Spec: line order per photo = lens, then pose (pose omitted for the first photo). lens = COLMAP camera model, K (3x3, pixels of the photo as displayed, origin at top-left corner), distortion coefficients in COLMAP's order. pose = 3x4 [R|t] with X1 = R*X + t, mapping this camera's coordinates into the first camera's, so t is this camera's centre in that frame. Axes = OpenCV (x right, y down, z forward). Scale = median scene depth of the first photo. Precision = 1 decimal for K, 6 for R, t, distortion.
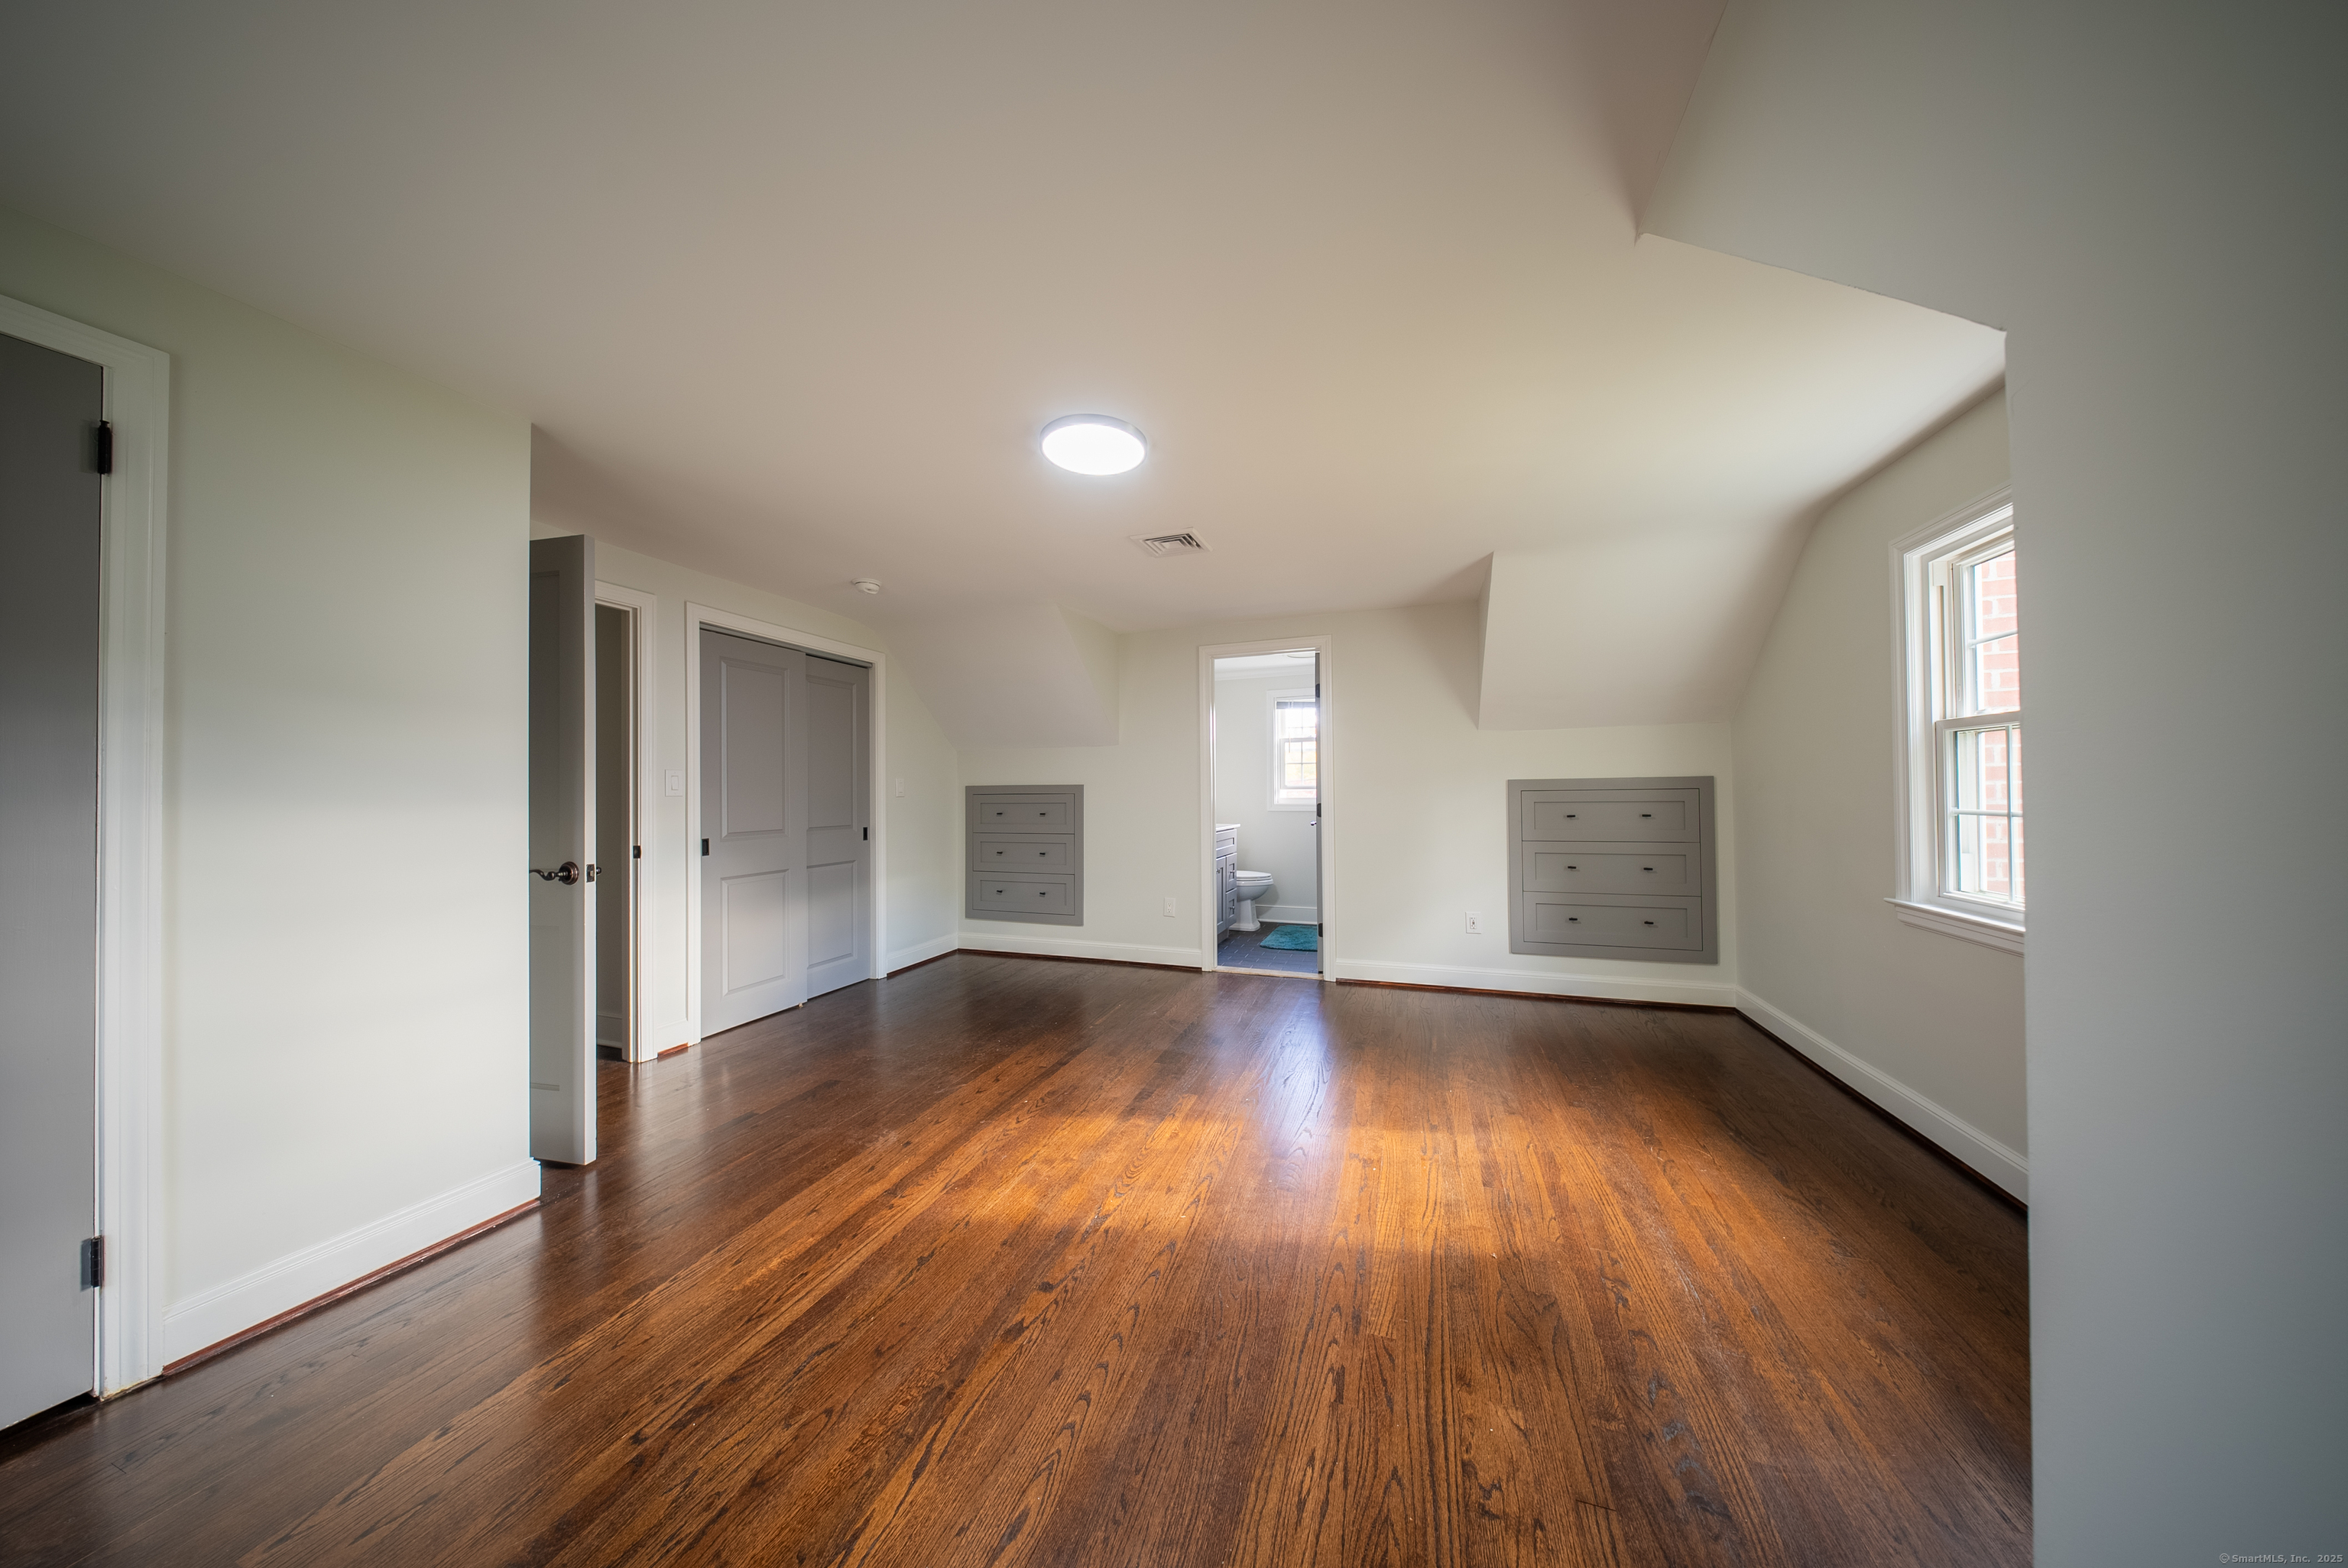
lens RADIAL K [[690.8, 0, 1196.9], [0, 690.8, 781.7], [0, 0, 1]] dist [-0.002223, -0.000276]
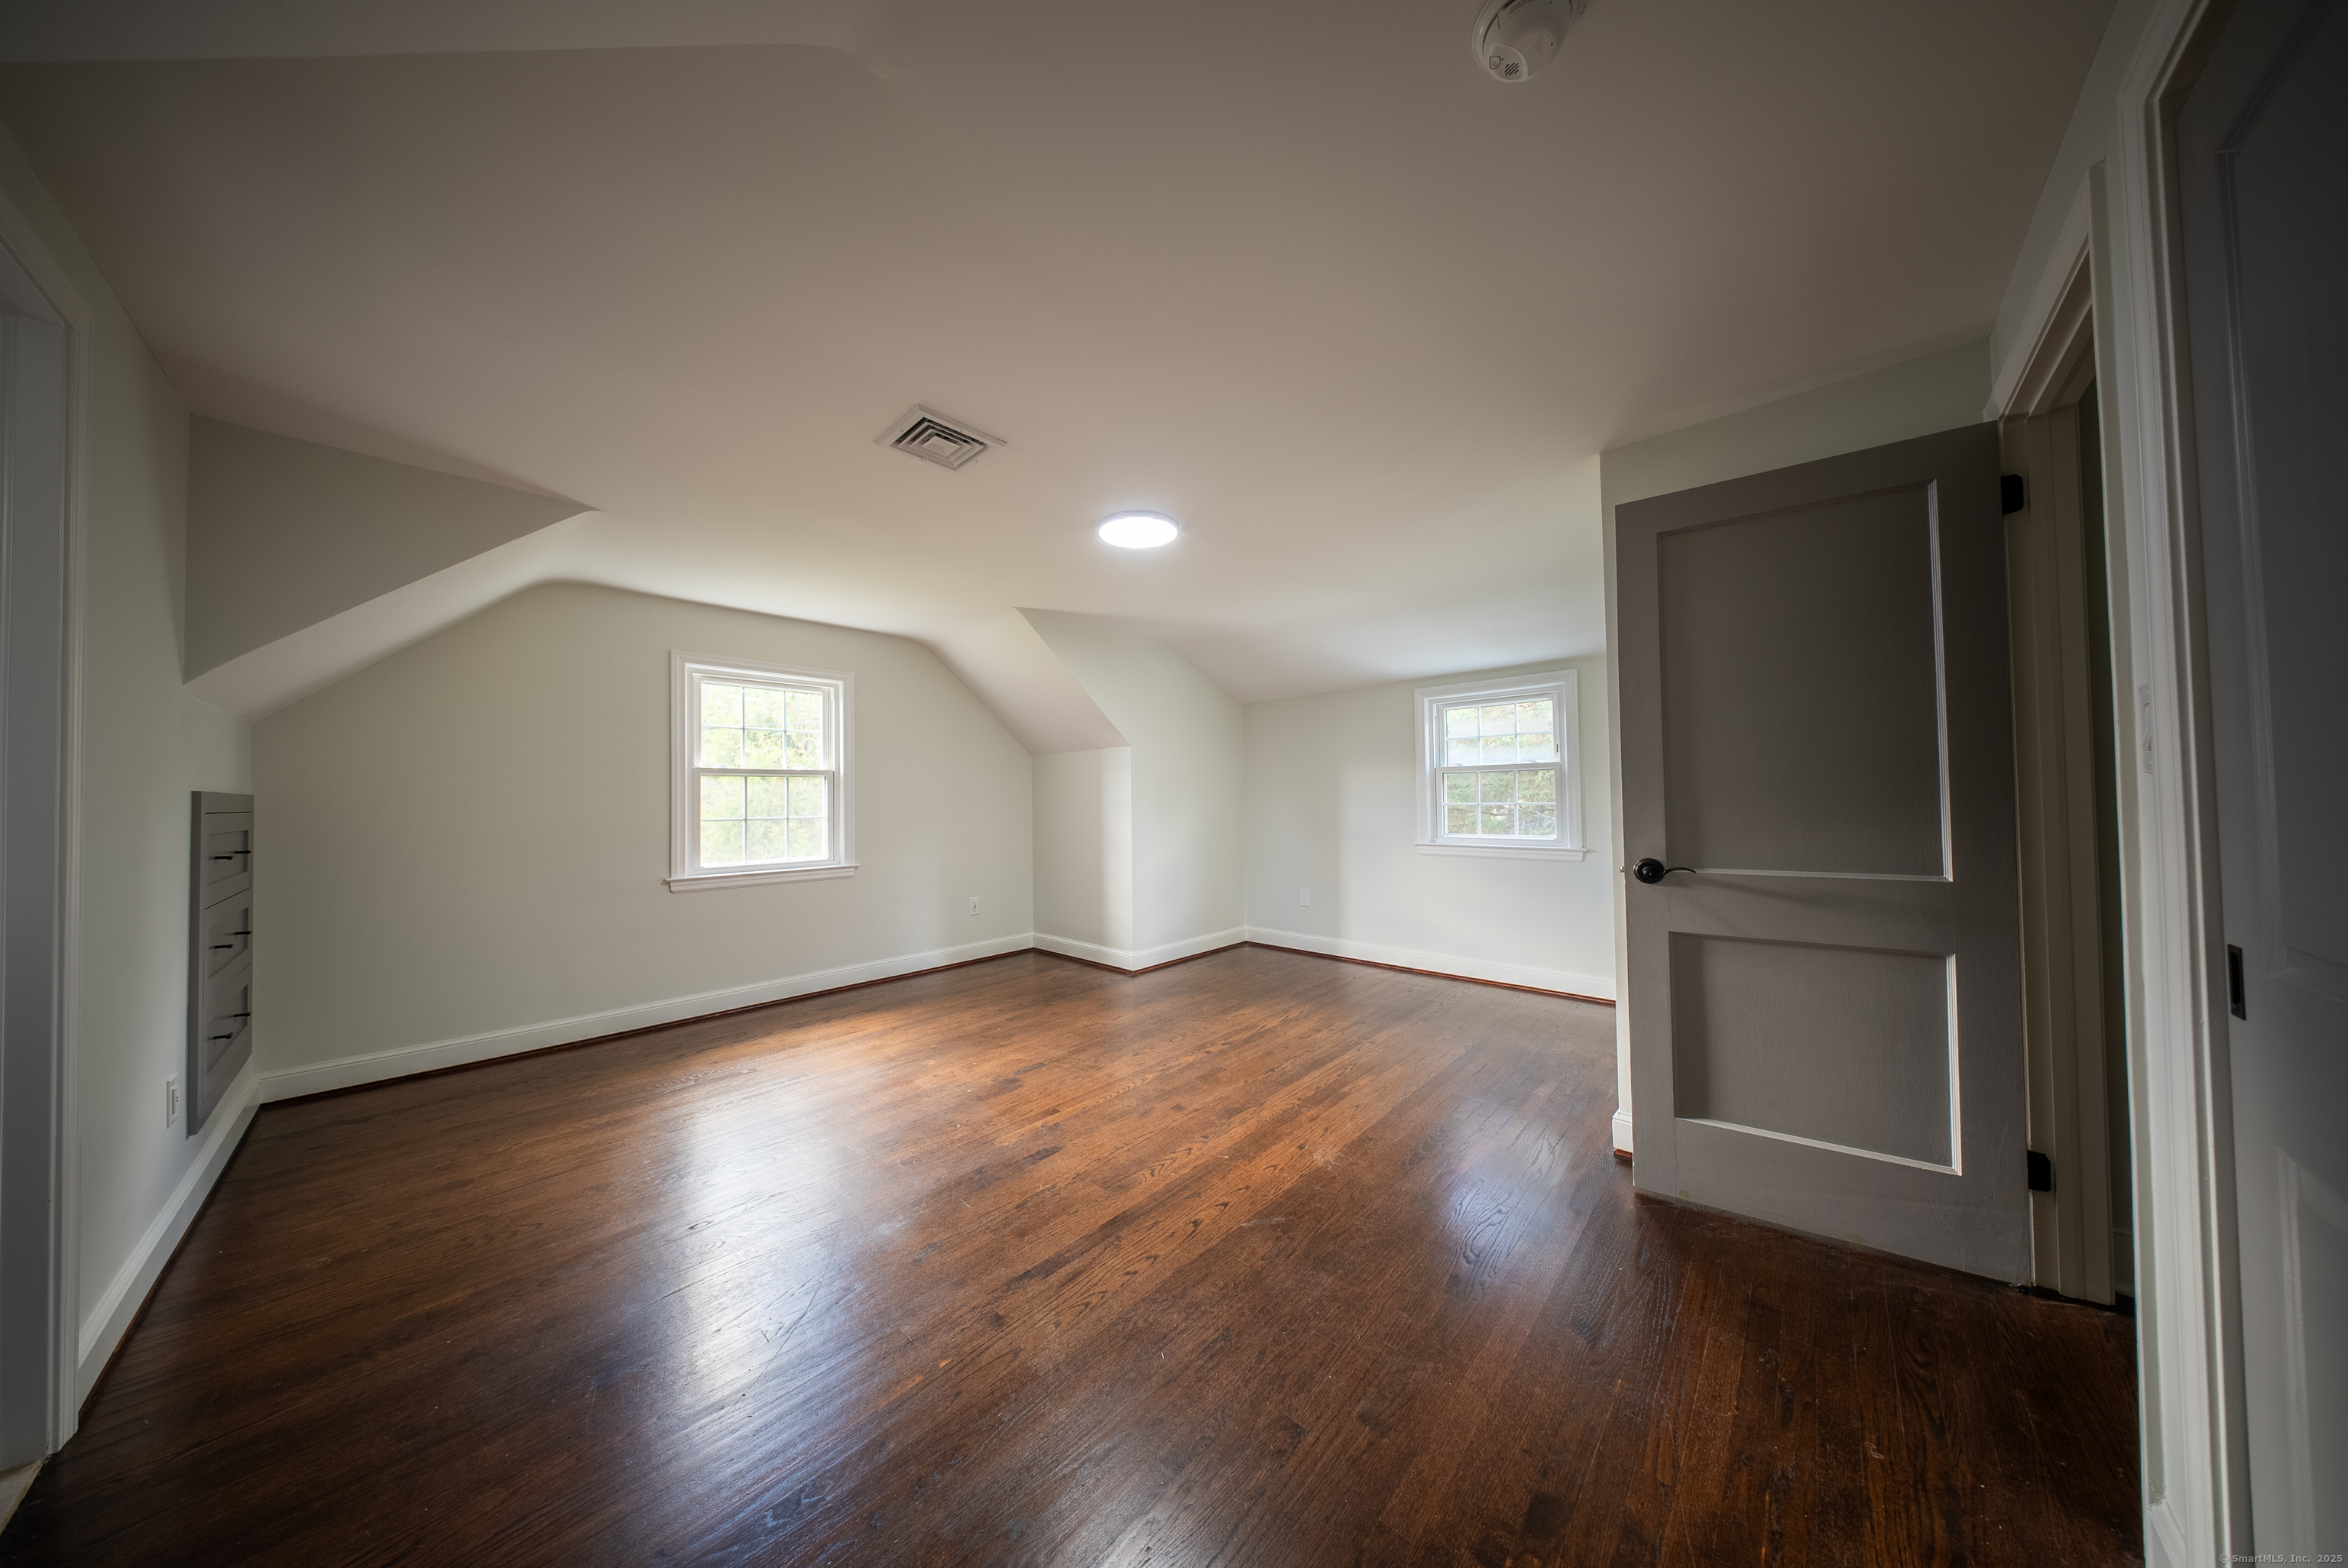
lens RADIAL K [[690.8, 0, 1185.6], [0, 690.8, 782.5], [0, 0, 1]] dist [-0.002223, -0.000276]
pose [[-0.910359, 0.036850, 0.412175, -0.755054], [0.025320, 0.999121, -0.033402, 0.042489], [-0.413044, -0.019972, -0.910492, 2.146313]]
